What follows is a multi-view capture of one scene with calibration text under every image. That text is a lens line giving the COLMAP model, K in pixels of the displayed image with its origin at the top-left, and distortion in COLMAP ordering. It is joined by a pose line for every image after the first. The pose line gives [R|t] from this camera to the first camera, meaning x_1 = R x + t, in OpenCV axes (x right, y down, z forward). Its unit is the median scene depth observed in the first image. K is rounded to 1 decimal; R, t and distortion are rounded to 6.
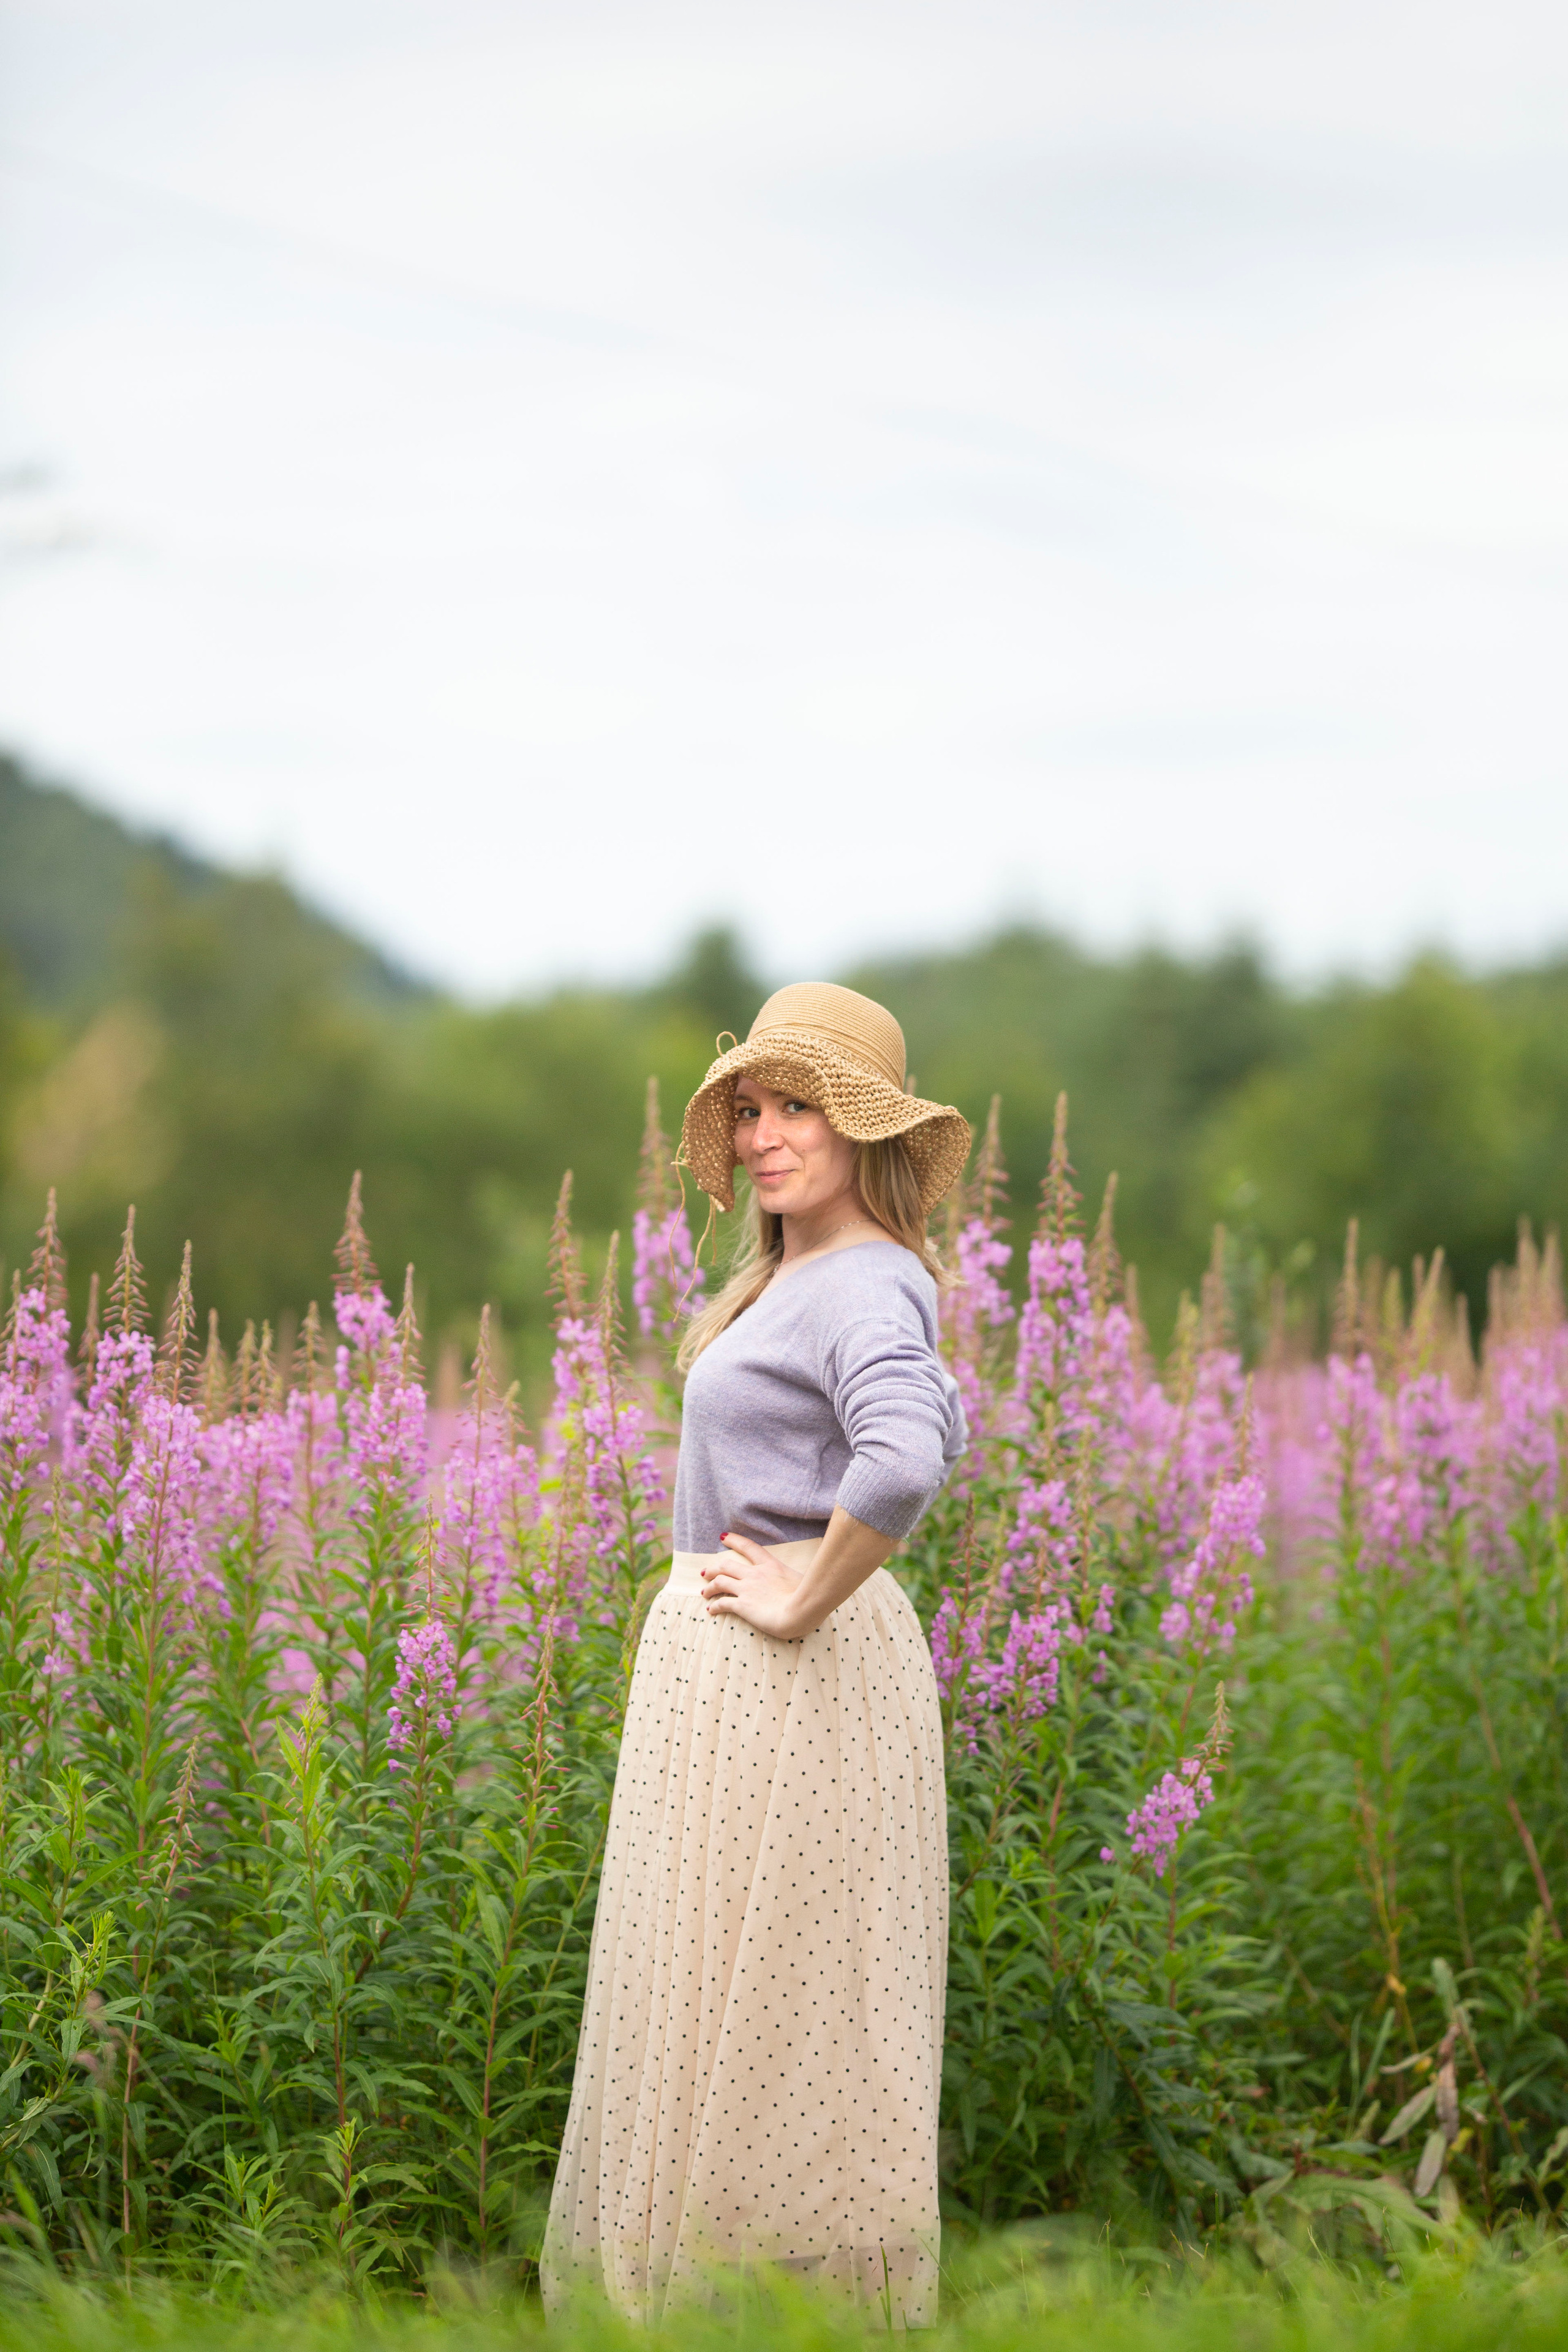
lens RADIAL K [[9154.8, 0, 791.5], [0, 9154.8, 1176.8], [0, 0, 1]] dist [1.104953, 0.000000]
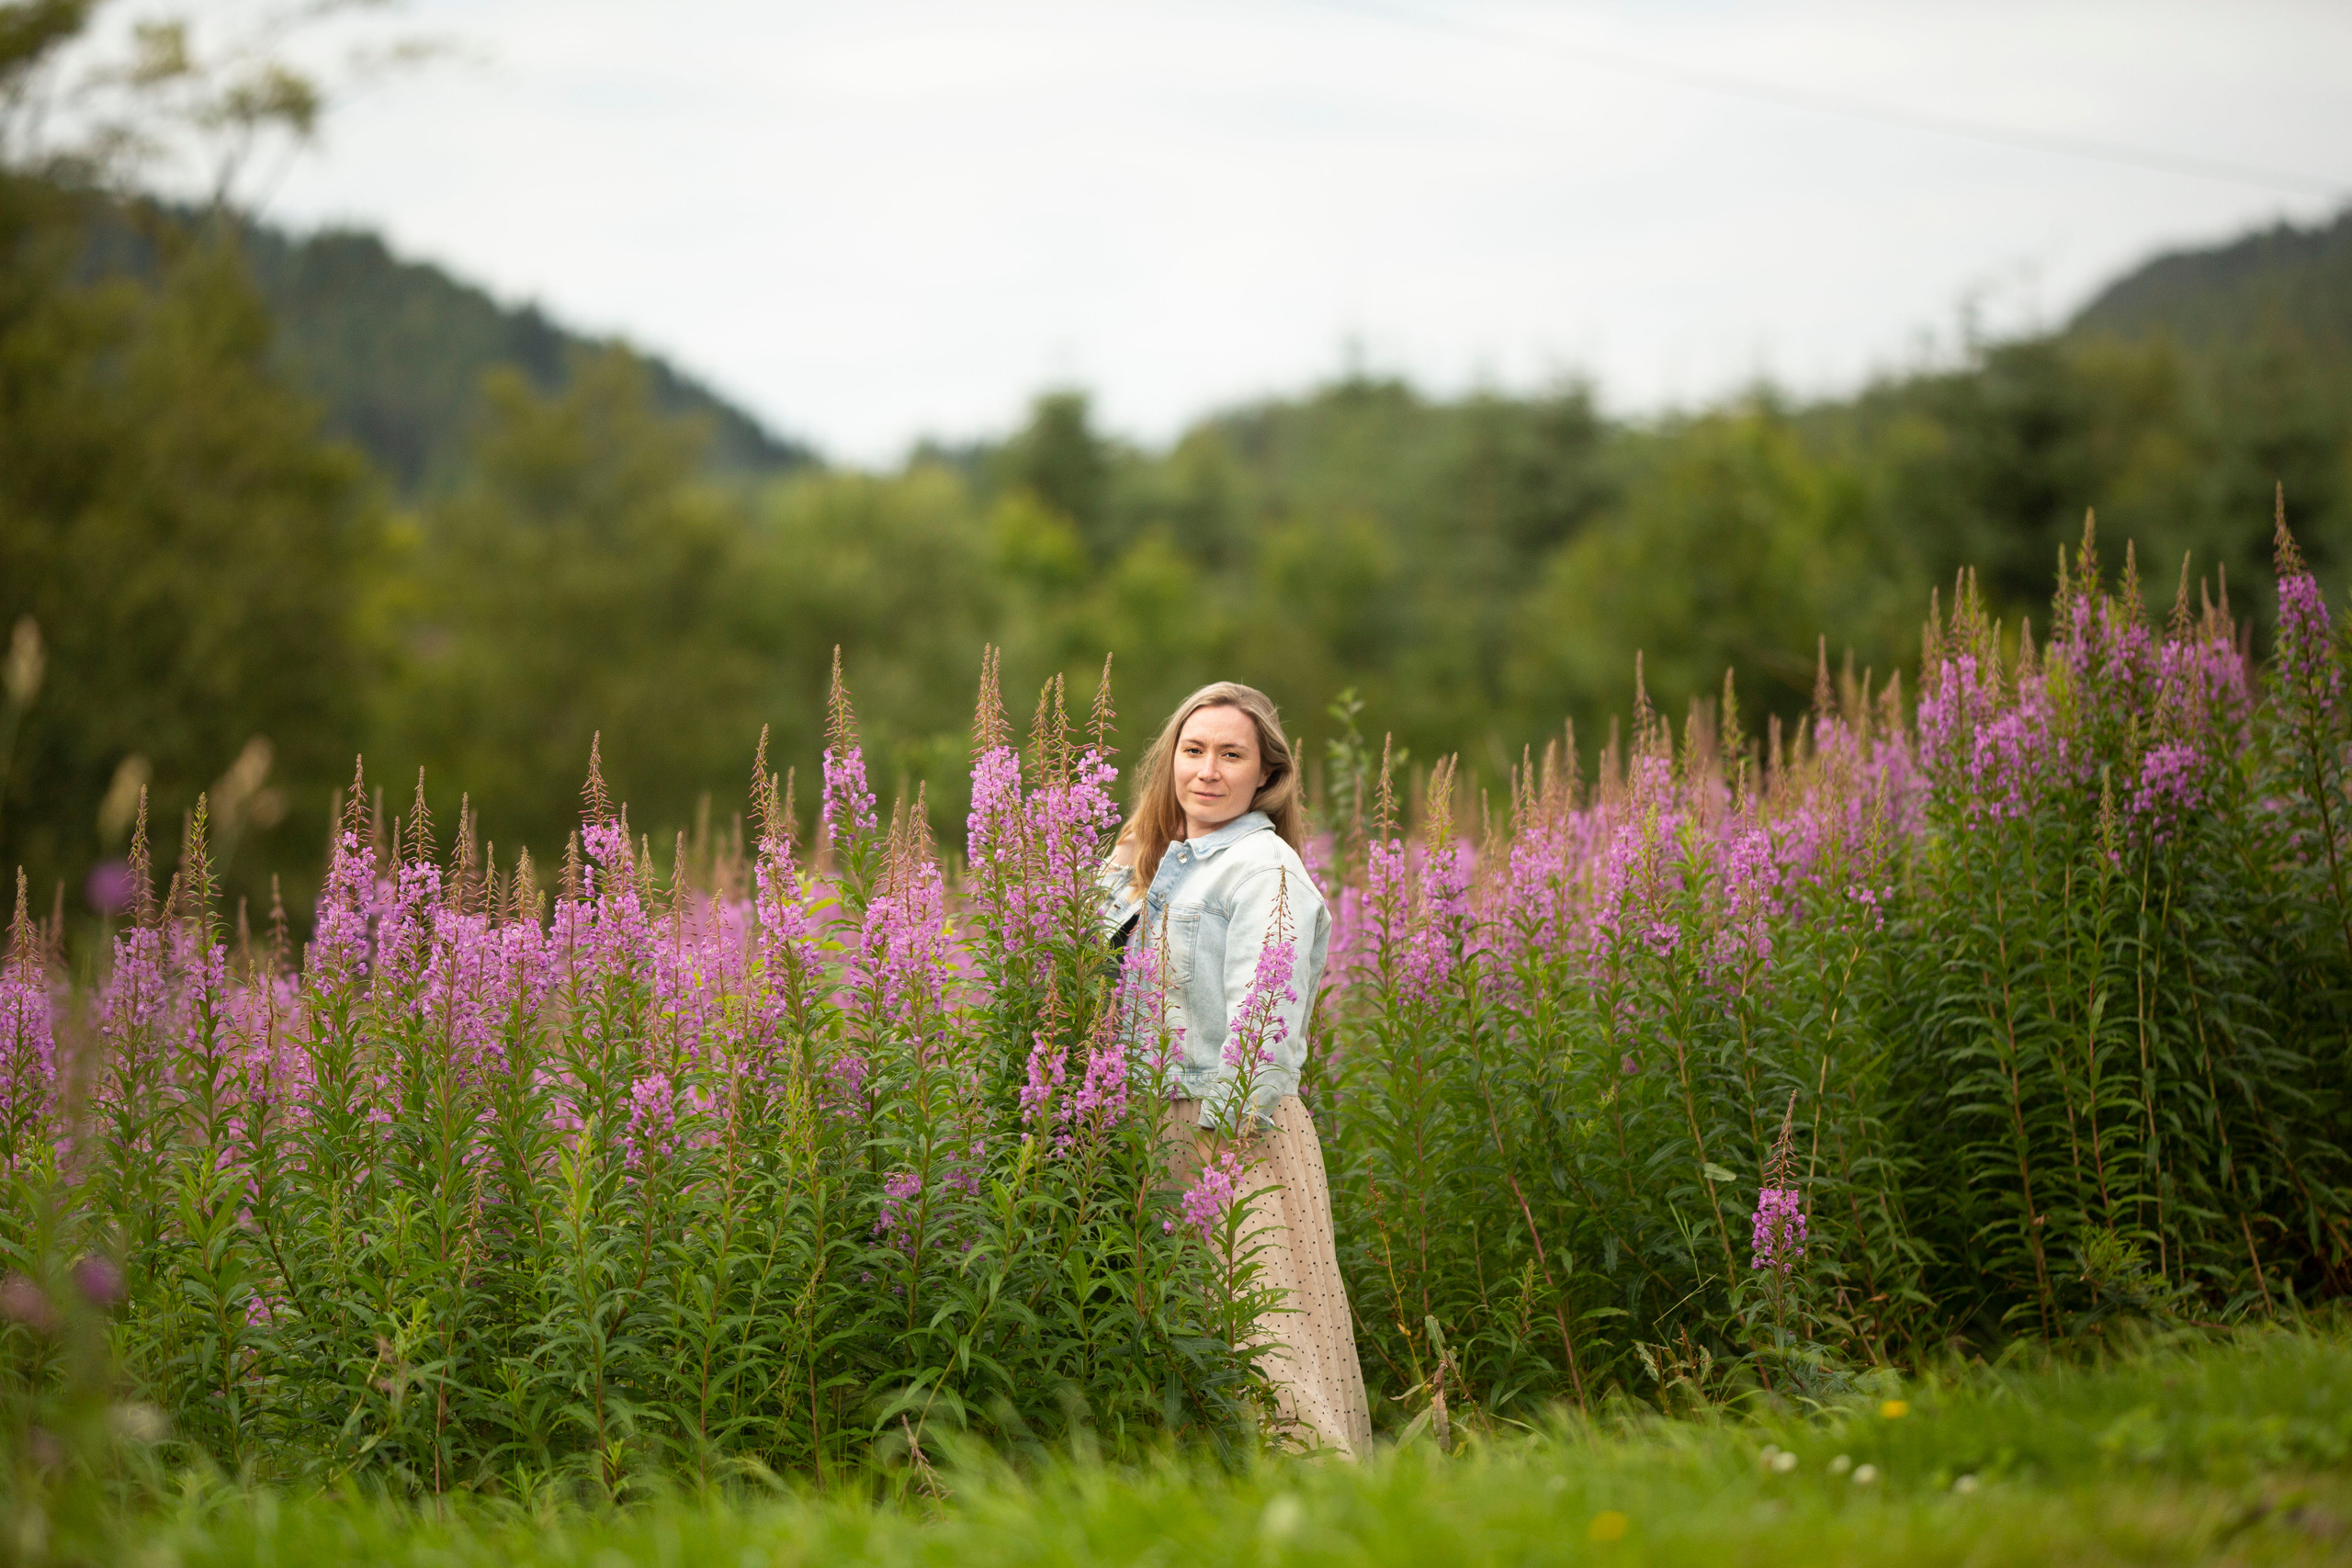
lens RADIAL K [[9153.9, 0, 1168.0], [0, 9153.9, 785.4], [0, 0, 1]] dist [1.104953, 0.000000]
pose [[0.999472, -0.032140, -0.004766, 0.041496], [0.032232, 0.999267, 0.020642, -0.017912], [0.004099, -0.020785, 0.999776, -0.320769]]
